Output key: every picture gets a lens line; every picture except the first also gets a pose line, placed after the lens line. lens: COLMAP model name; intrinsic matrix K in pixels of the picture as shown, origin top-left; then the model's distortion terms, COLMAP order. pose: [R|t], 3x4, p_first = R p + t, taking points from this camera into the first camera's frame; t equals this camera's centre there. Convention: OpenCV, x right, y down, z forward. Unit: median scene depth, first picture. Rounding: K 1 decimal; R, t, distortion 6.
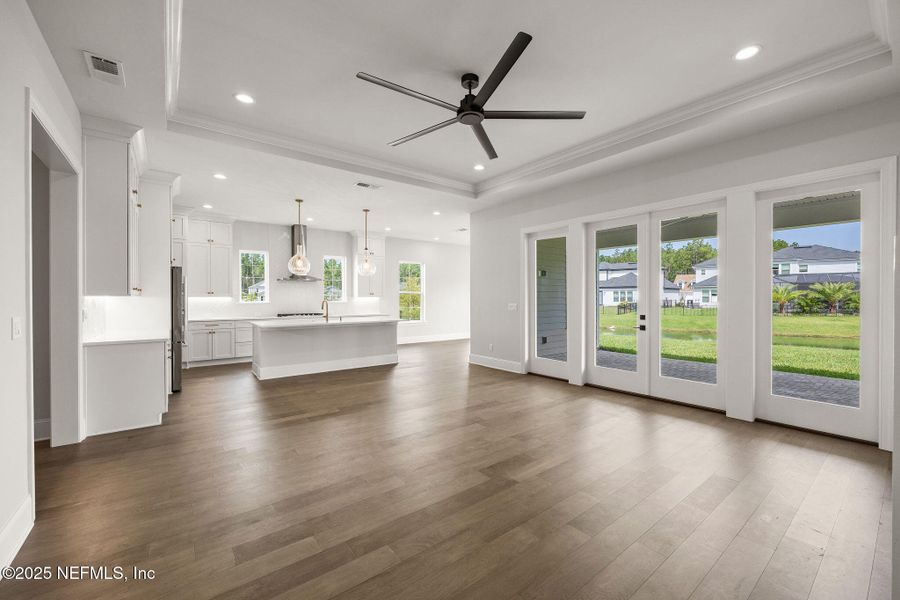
lens RADIAL K [[358.3, 0, 445.1], [0, 358.3, 302.7], [0, 0, 1]] dist [0.003088, 0.000404]
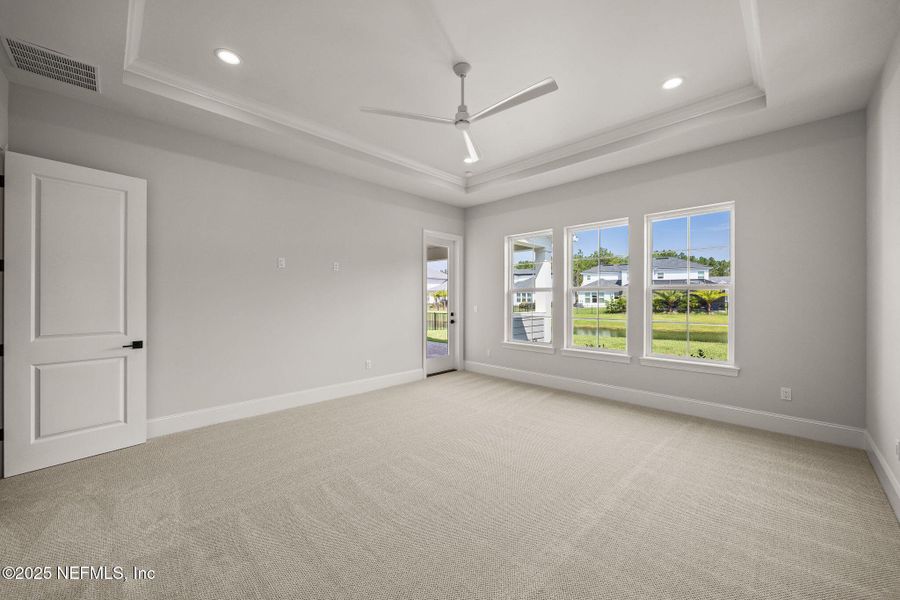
lens RADIAL K [[353.3, 0, 453.2], [0, 353.3, 298.9], [0, 0, 1]] dist [-0.001716, -0.000038]
pose [[0.994609, 0.002874, 0.103658, 0.142039], [-0.002006, 0.999962, -0.008474, -0.003311], [-0.103679, 0.008220, 0.994577, -0.137193]]
